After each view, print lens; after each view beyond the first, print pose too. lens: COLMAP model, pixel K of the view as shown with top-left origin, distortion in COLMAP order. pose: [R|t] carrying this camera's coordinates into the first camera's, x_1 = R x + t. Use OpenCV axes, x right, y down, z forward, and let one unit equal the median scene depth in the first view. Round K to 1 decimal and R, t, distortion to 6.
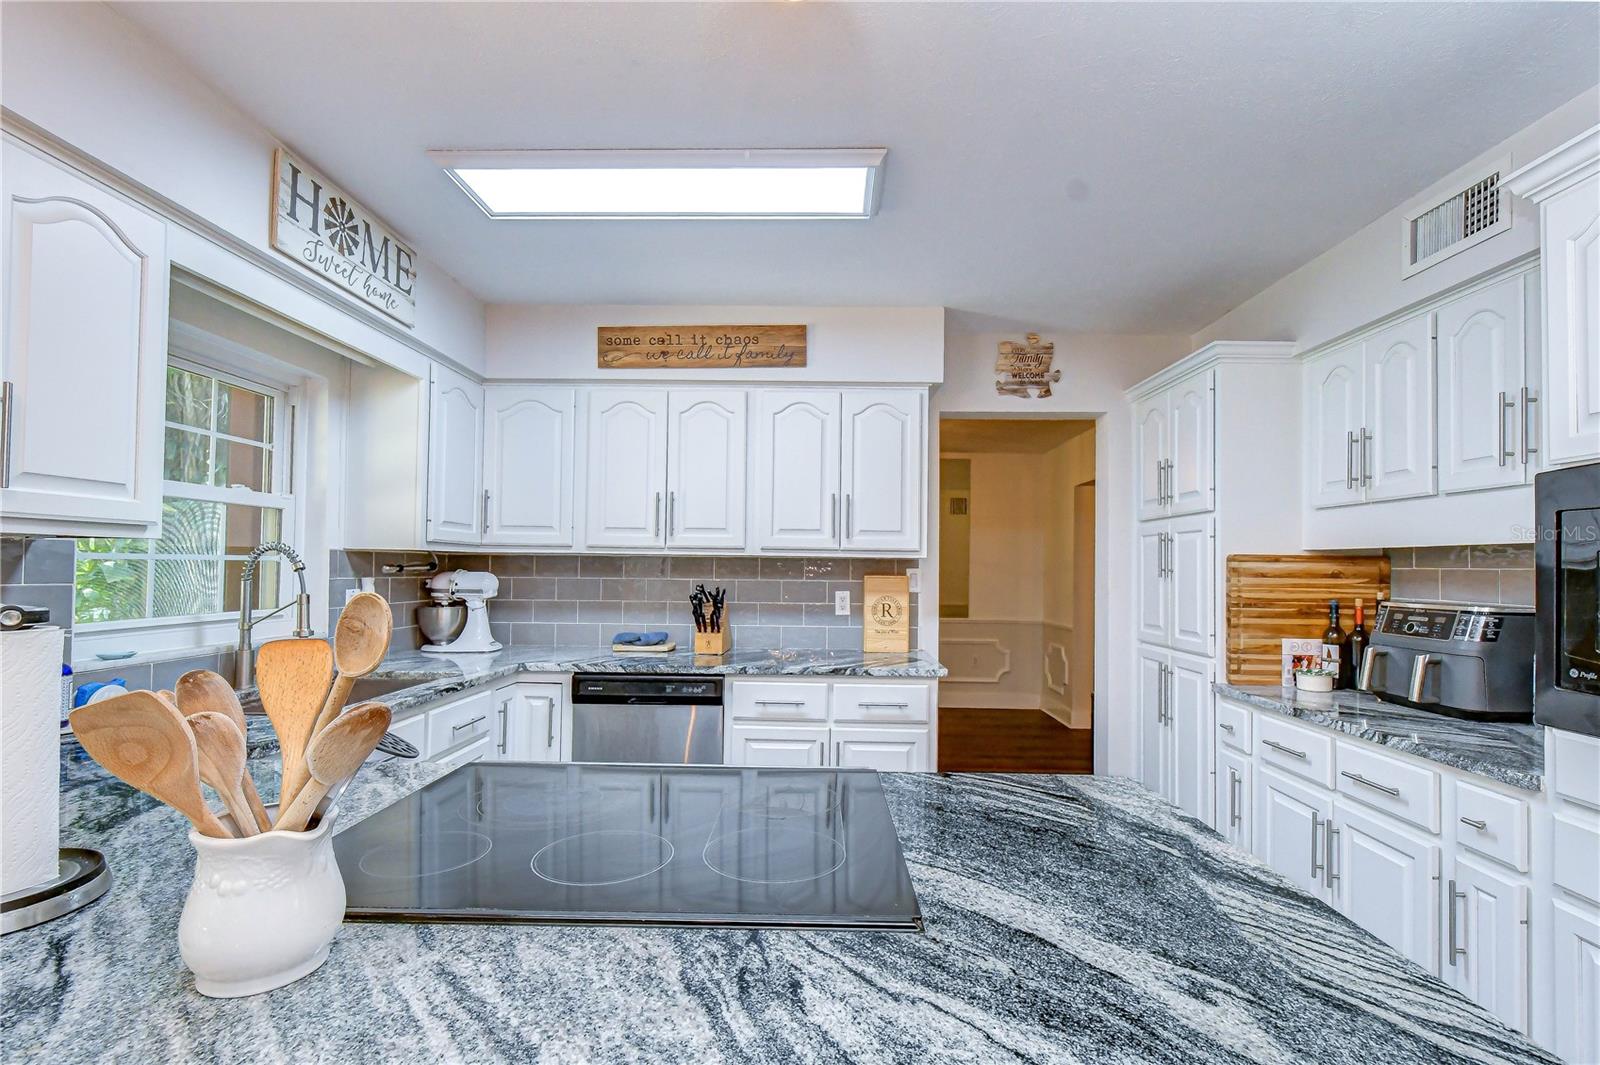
lens RADIAL K [[731.3, 0, 816.9], [0, 731.3, 555.2], [0, 0, 1]] dist [0.003588, -0.002007]
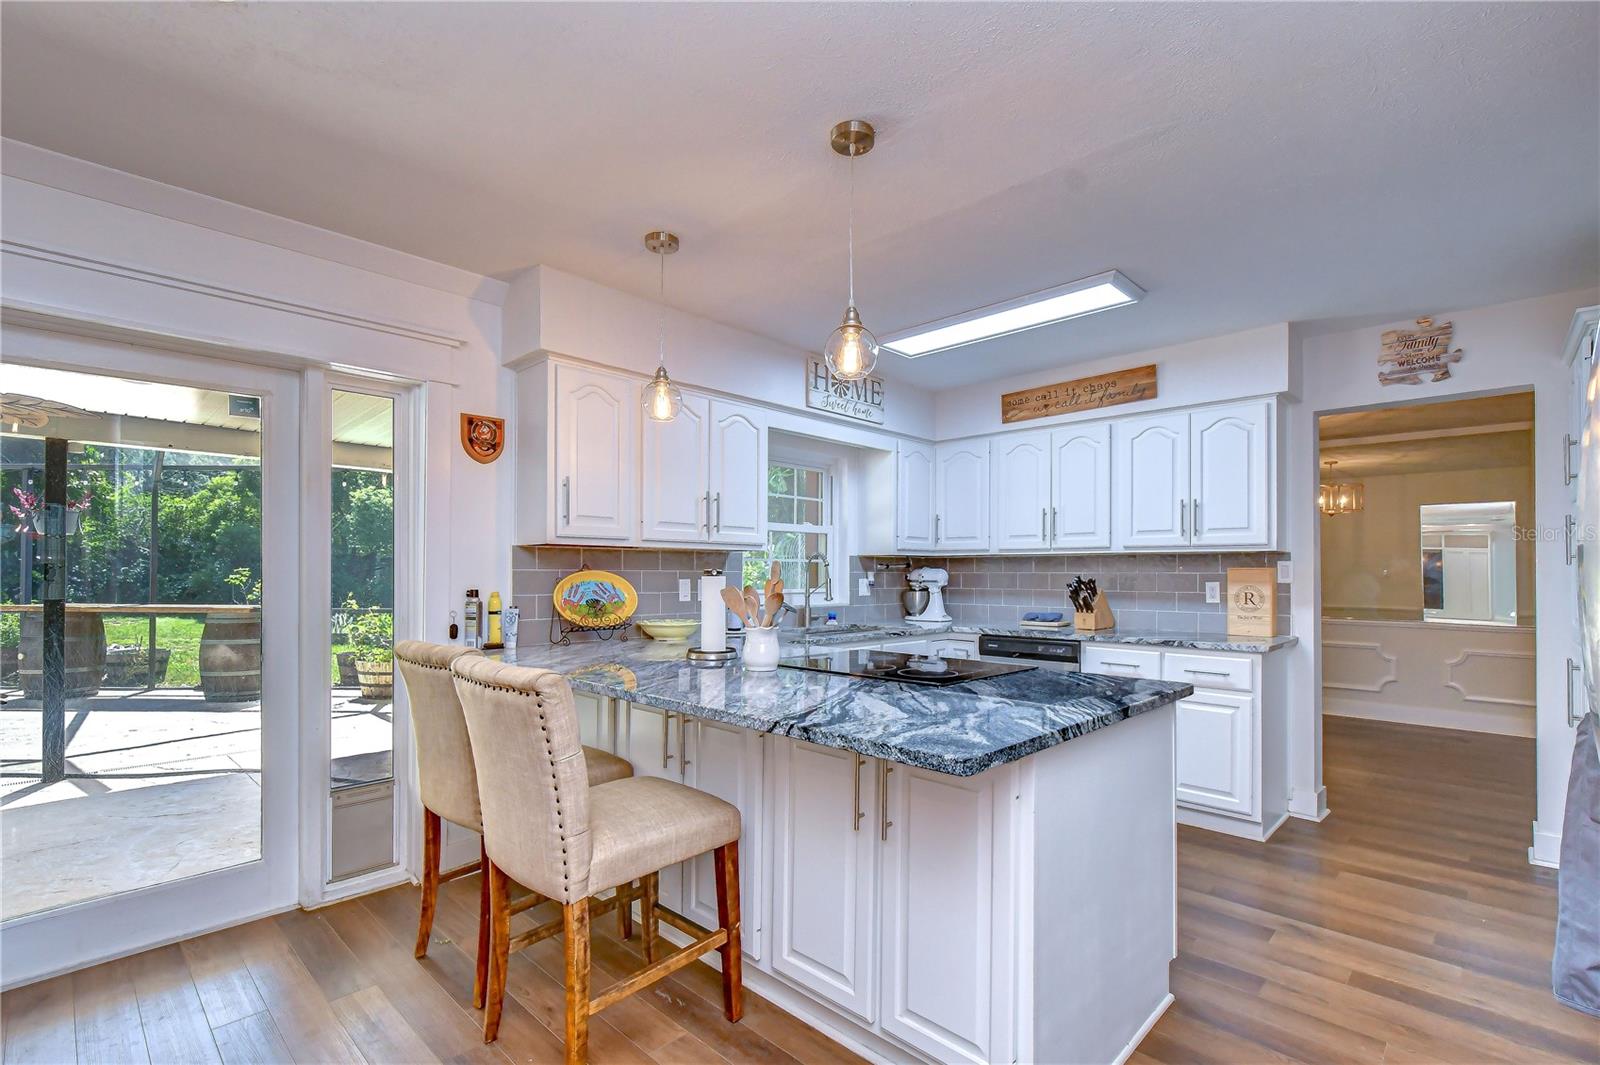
lens RADIAL K [[731.3, 0, 804.5], [0, 731.3, 567.0], [0, 0, 1]] dist [0.003588, -0.002007]
pose [[0.730300, -0.014609, -0.682970, 0.388205], [0.019294, 0.999814, -0.000755, 0.015637], [0.682854, -0.012626, 0.730446, -0.304010]]
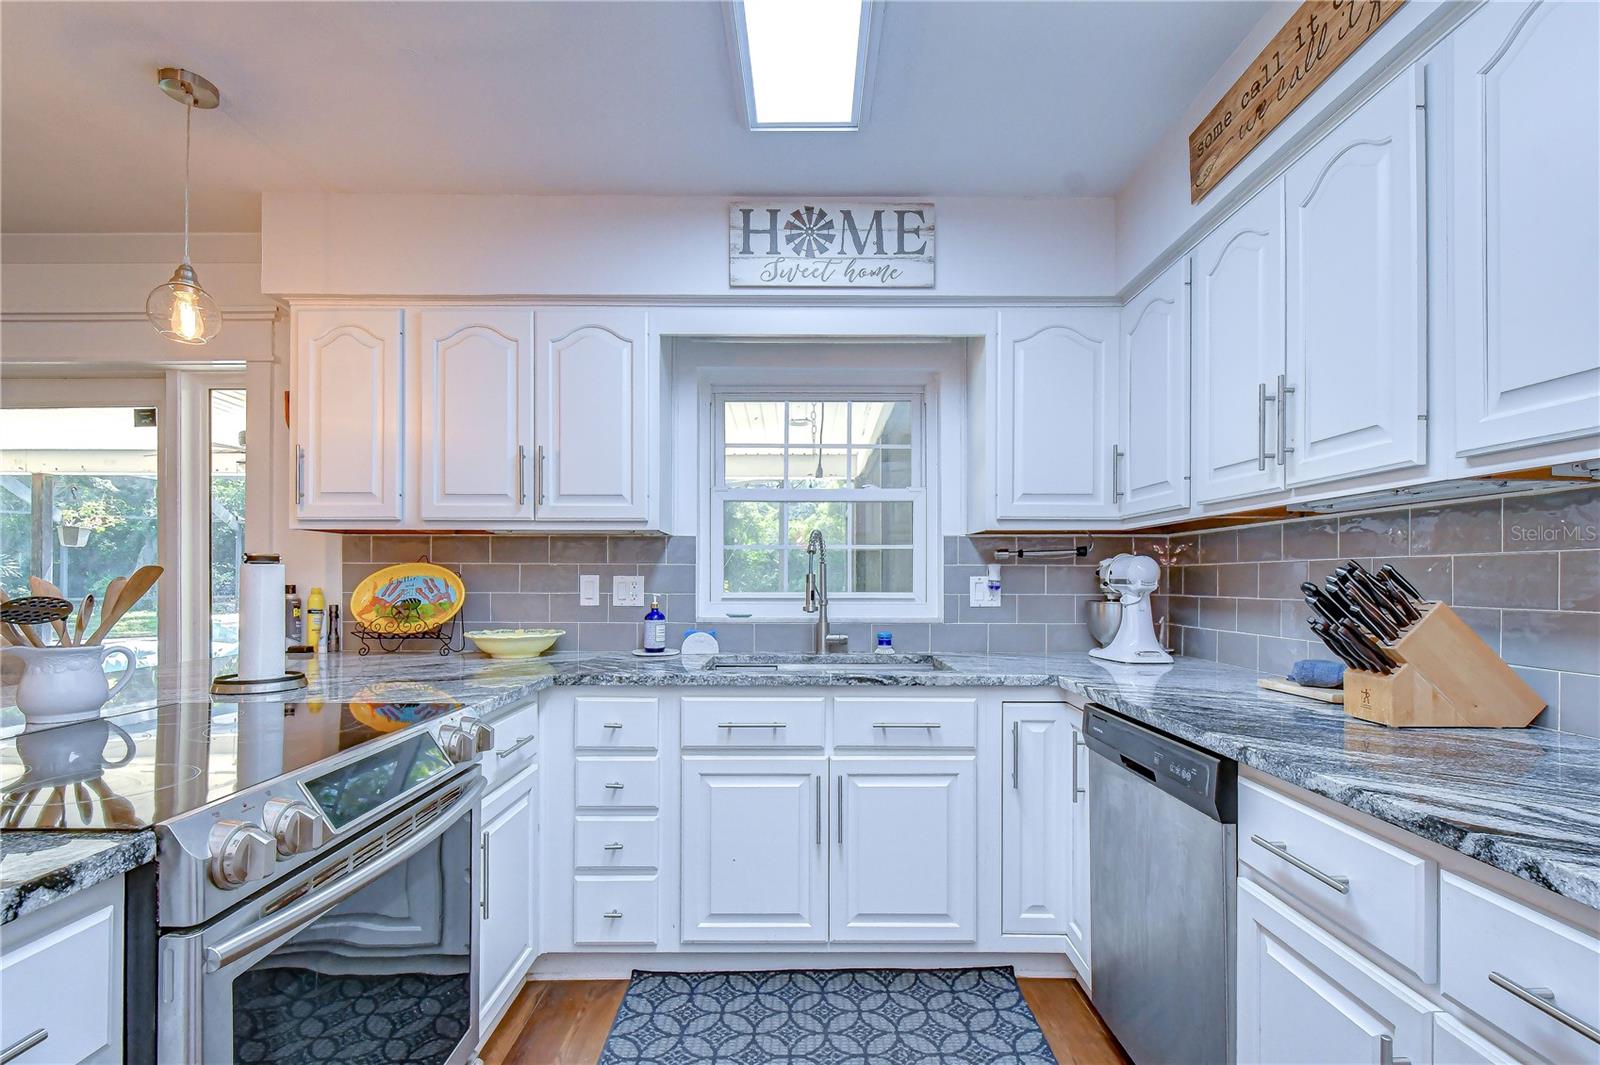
lens RADIAL K [[731.3, 0, 784.1], [0, 731.3, 576.6], [0, 0, 1]] dist [0.003588, -0.002007]
pose [[0.015946, -0.014699, -0.999765, 0.289859], [0.019171, 0.999713, -0.014393, 0.049439], [0.999689, -0.018937, 0.016223, 0.655444]]
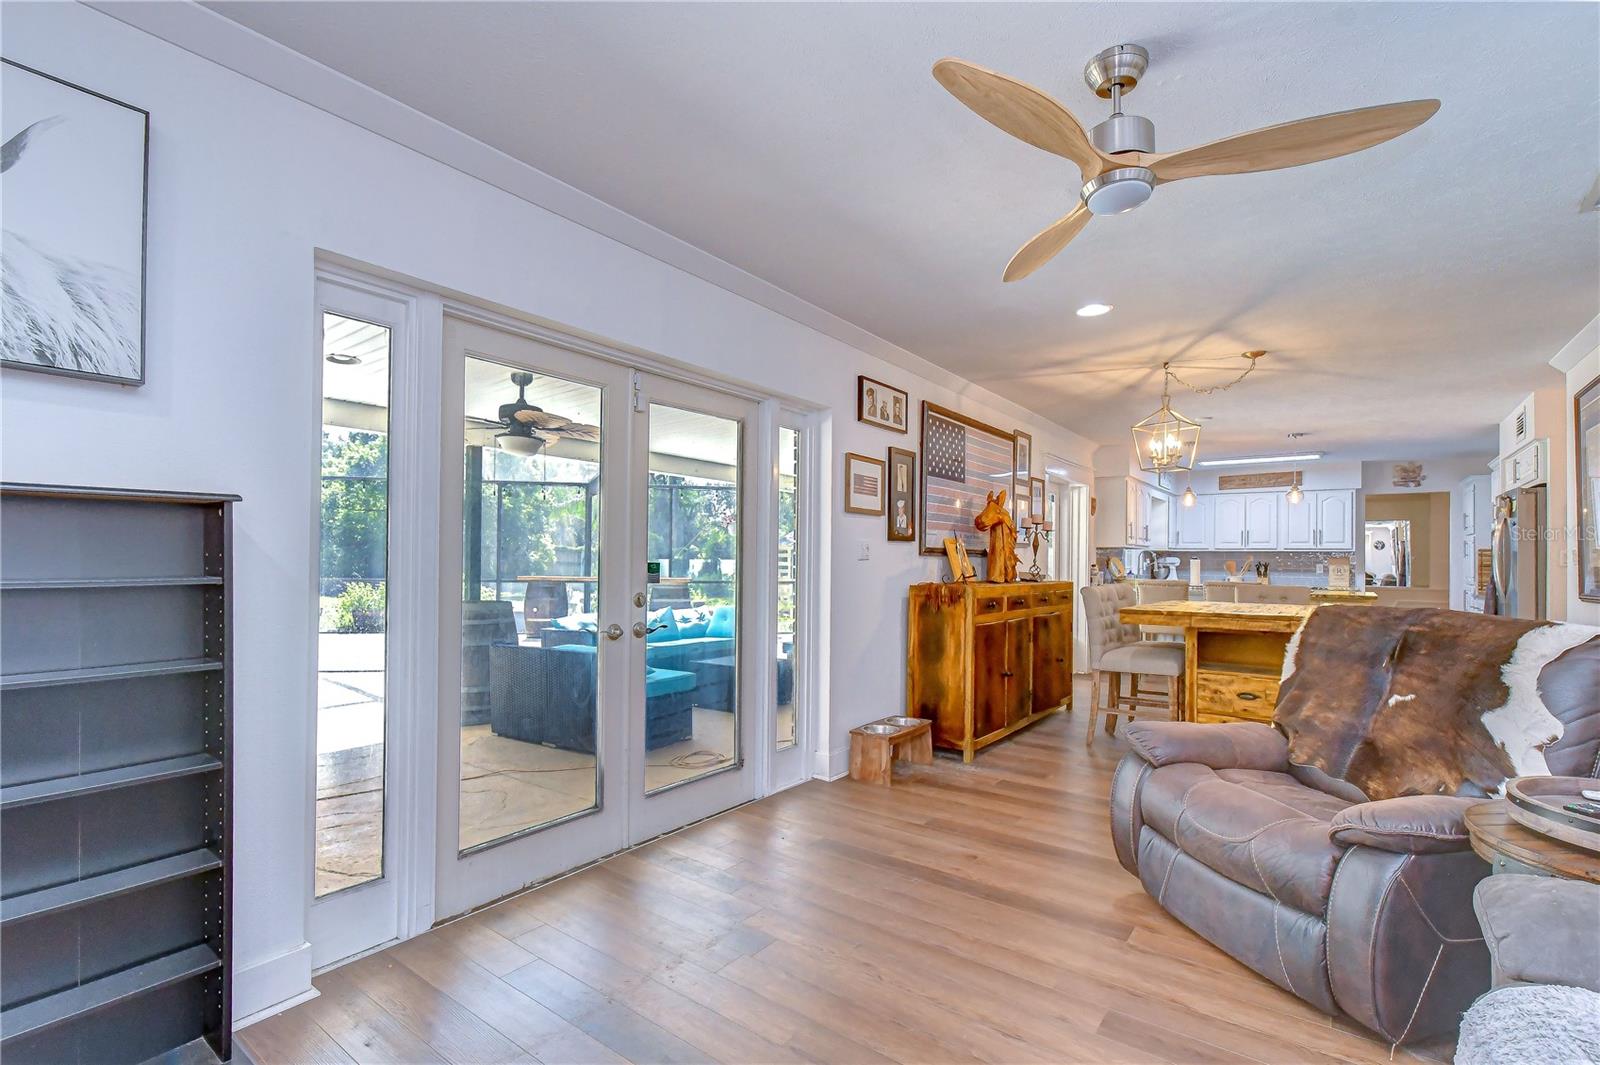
lens RADIAL K [[731.3, 0, 809.4], [0, 731.3, 552.5], [0, 0, 1]] dist [0.003588, -0.002007]
pose [[0.811707, -0.005512, -0.584039, 0.093234], [0.009941, 0.999941, 0.004378, -0.025391], [0.583981, -0.009359, 0.811714, -2.464352]]
